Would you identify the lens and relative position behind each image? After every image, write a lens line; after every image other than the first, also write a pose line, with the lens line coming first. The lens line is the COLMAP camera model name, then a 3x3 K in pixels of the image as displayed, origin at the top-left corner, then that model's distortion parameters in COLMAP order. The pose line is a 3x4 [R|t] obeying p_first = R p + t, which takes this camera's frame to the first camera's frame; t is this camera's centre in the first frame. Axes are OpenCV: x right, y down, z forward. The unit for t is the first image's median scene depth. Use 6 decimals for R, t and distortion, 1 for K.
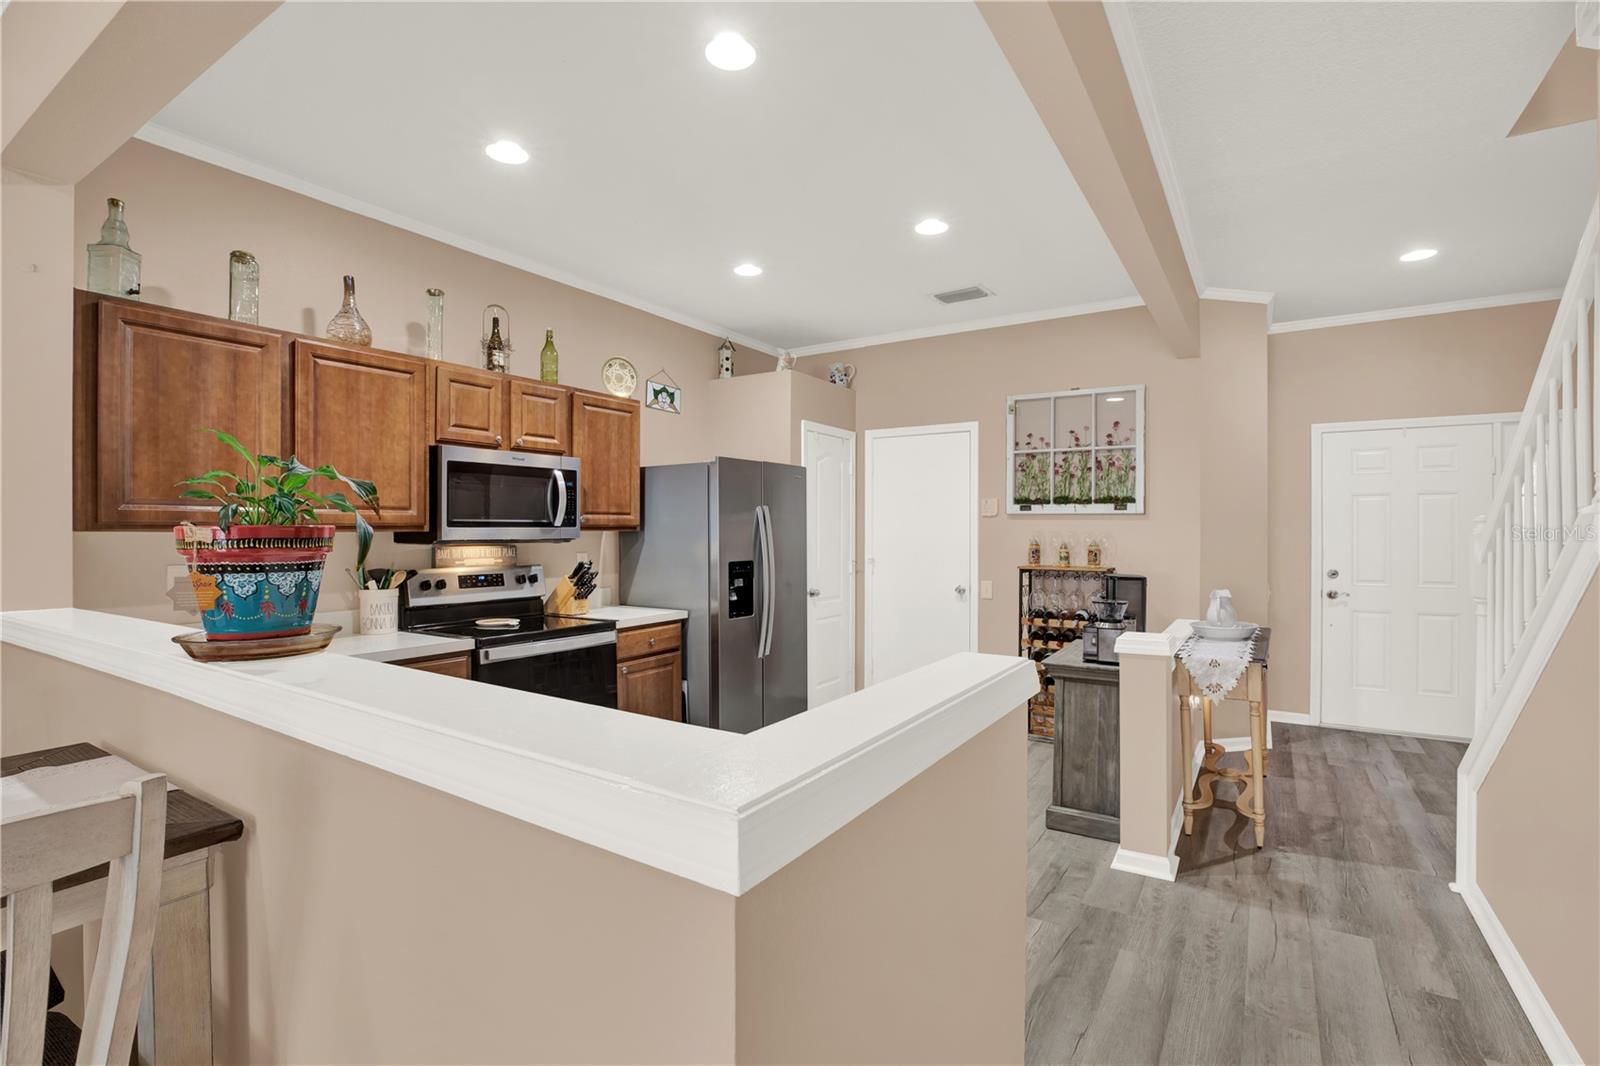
lens RADIAL K [[742.0, 0, 797.3], [0, 742.0, 538.0], [0, 0, 1]] dist [-0.043423, 0.011102]
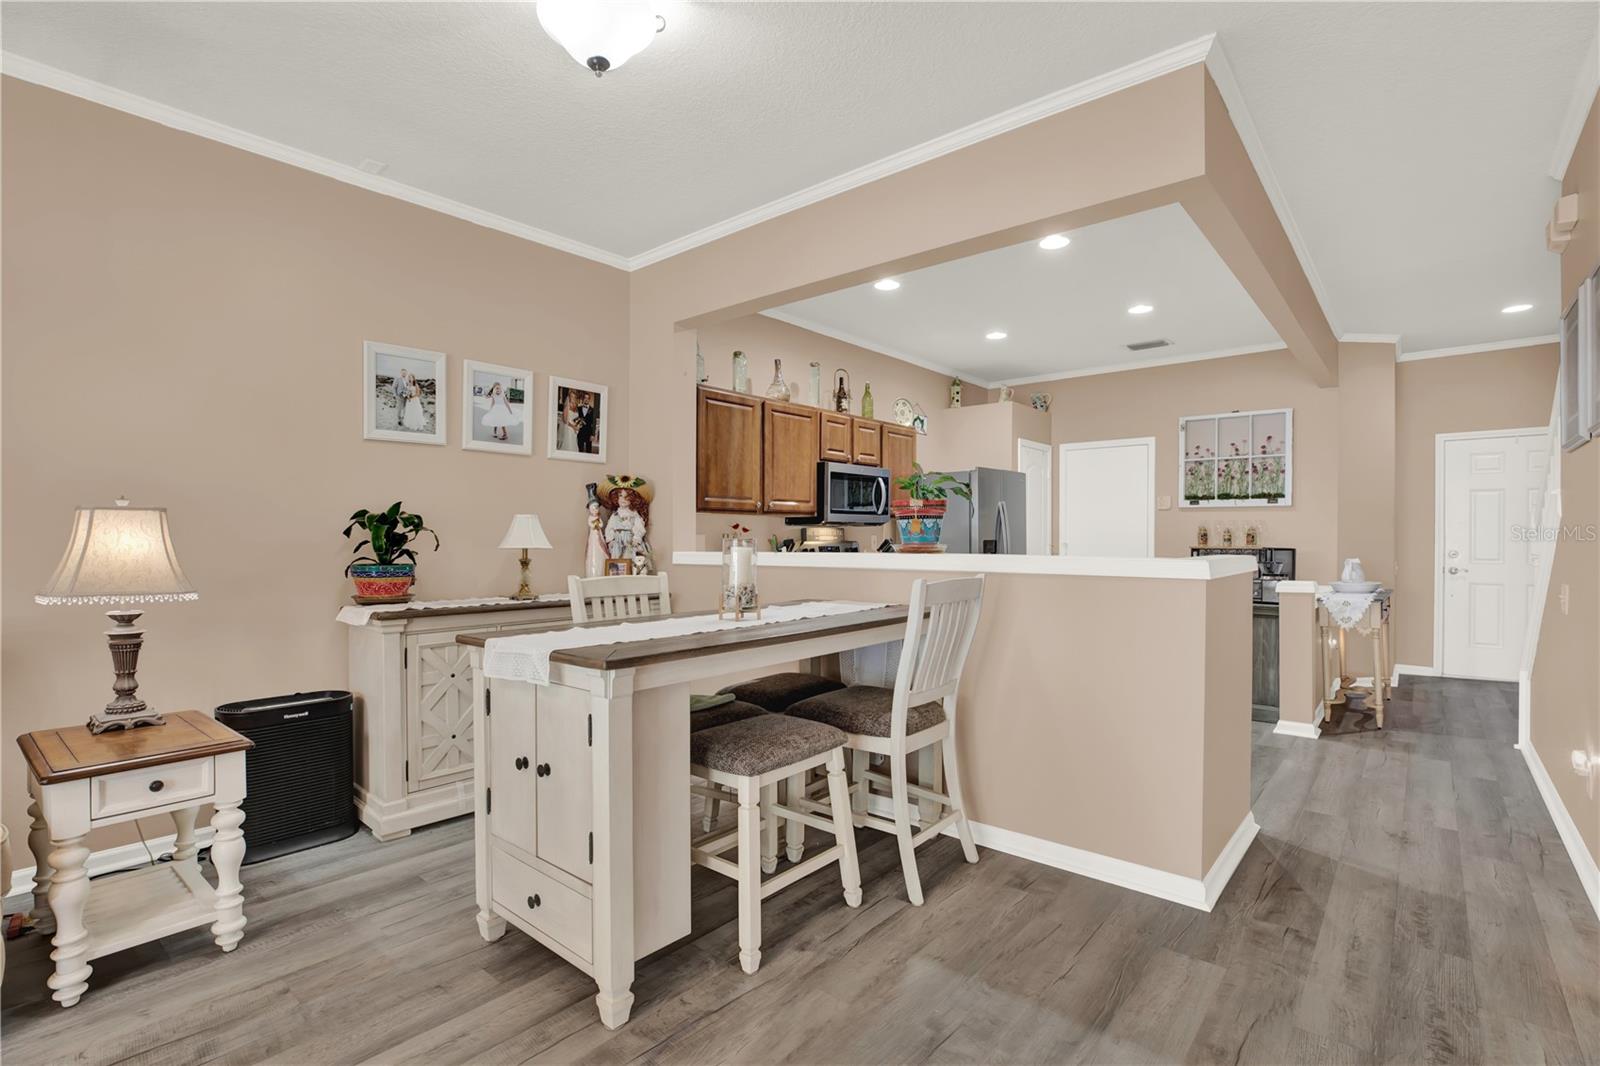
lens RADIAL K [[742.0, 0, 796.8], [0, 742.0, 545.7], [0, 0, 1]] dist [-0.043423, 0.011102]
pose [[0.989864, 0.001639, -0.142006, -0.257298], [-0.001252, 0.999995, 0.002814, 0.041297], [0.142010, -0.002608, 0.989862, -0.489139]]
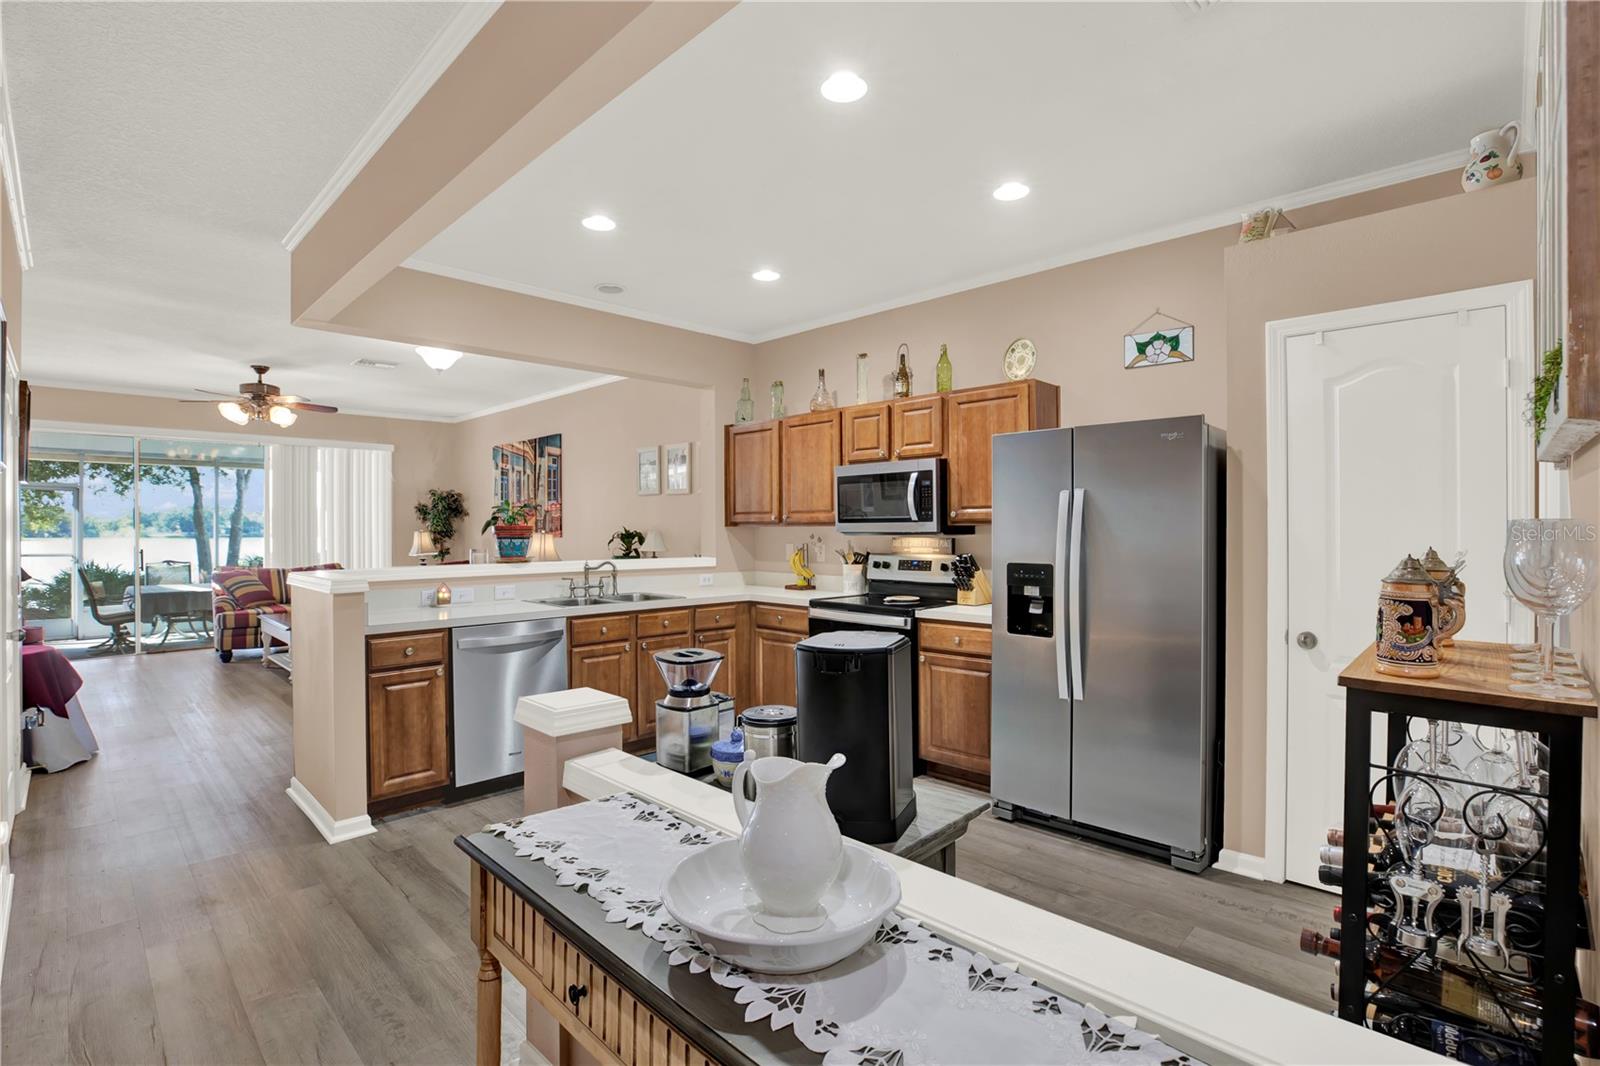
lens RADIAL K [[742.0, 0, 795.4], [0, 742.0, 522.0], [0, 0, 1]] dist [-0.043423, 0.011102]
pose [[-0.202300, -0.005392, -0.979309, 0.779691], [-0.003679, 0.999982, -0.004746, -0.007967], [0.979317, 0.002643, -0.202316, 0.978269]]
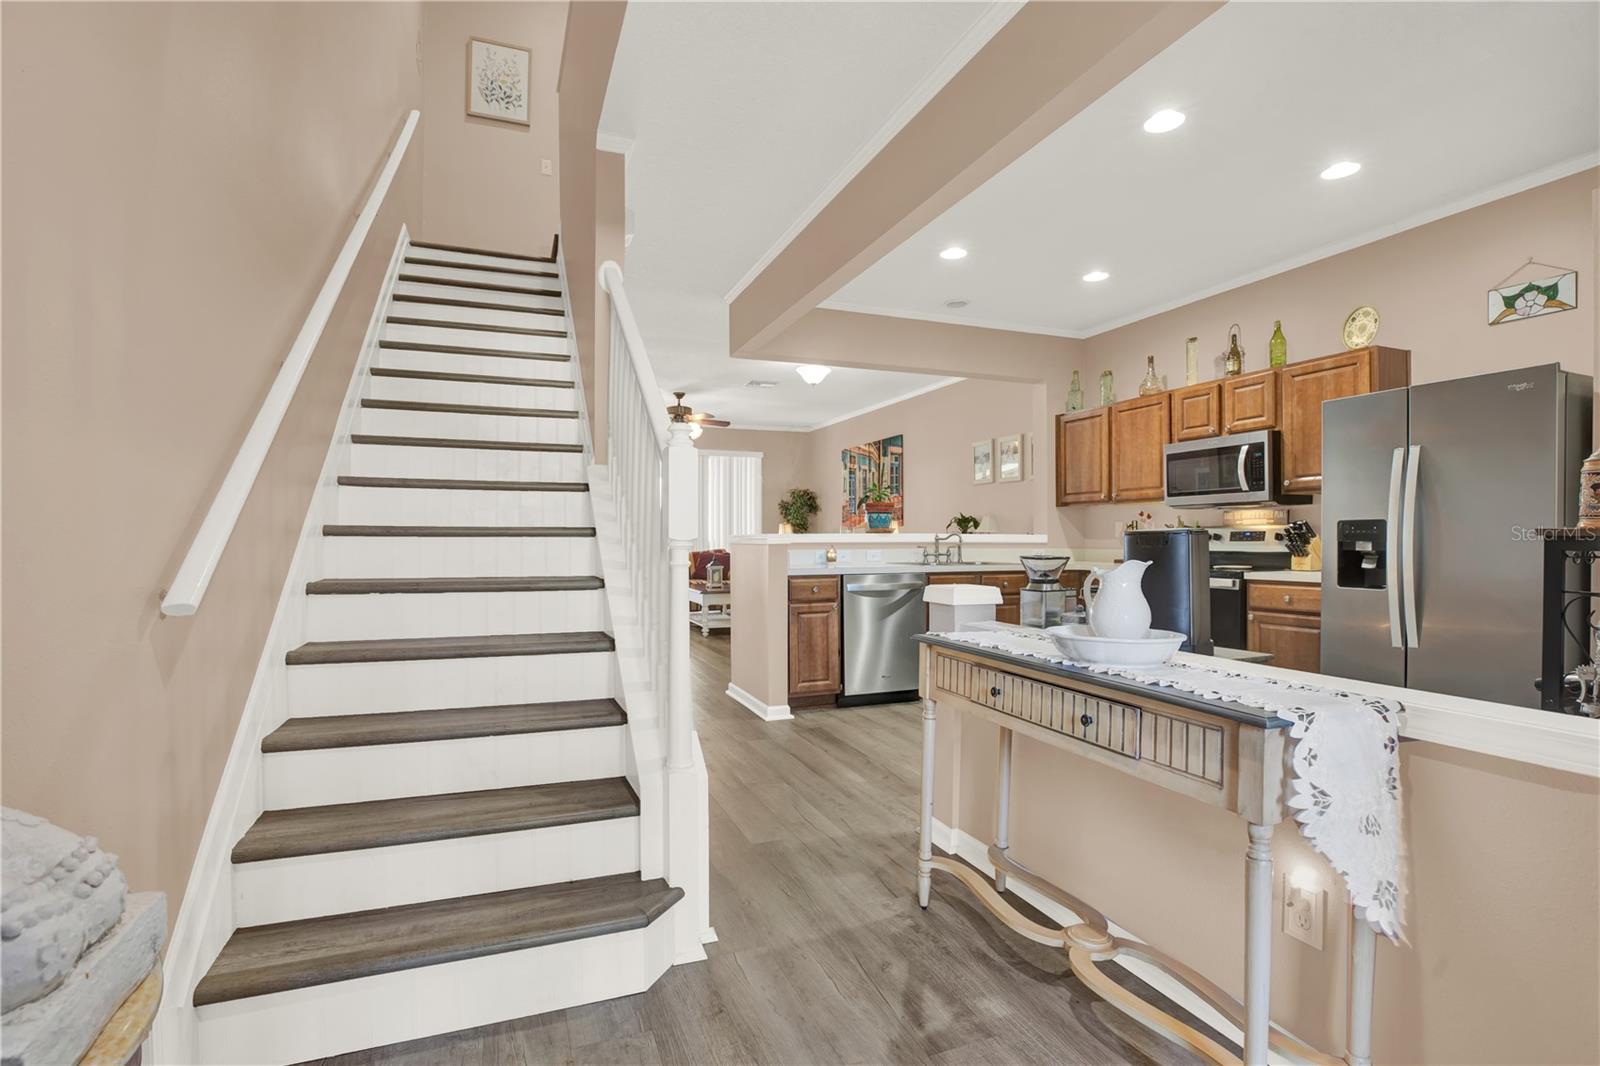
lens RADIAL K [[742.0, 0, 798.9], [0, 742.0, 541.2], [0, 0, 1]] dist [-0.043423, 0.011102]
pose [[-0.581770, 0.007882, -0.813315, 1.001986], [-0.002473, 0.999931, 0.011460, 0.050152], [0.813350, 0.008678, -0.581710, 1.025811]]
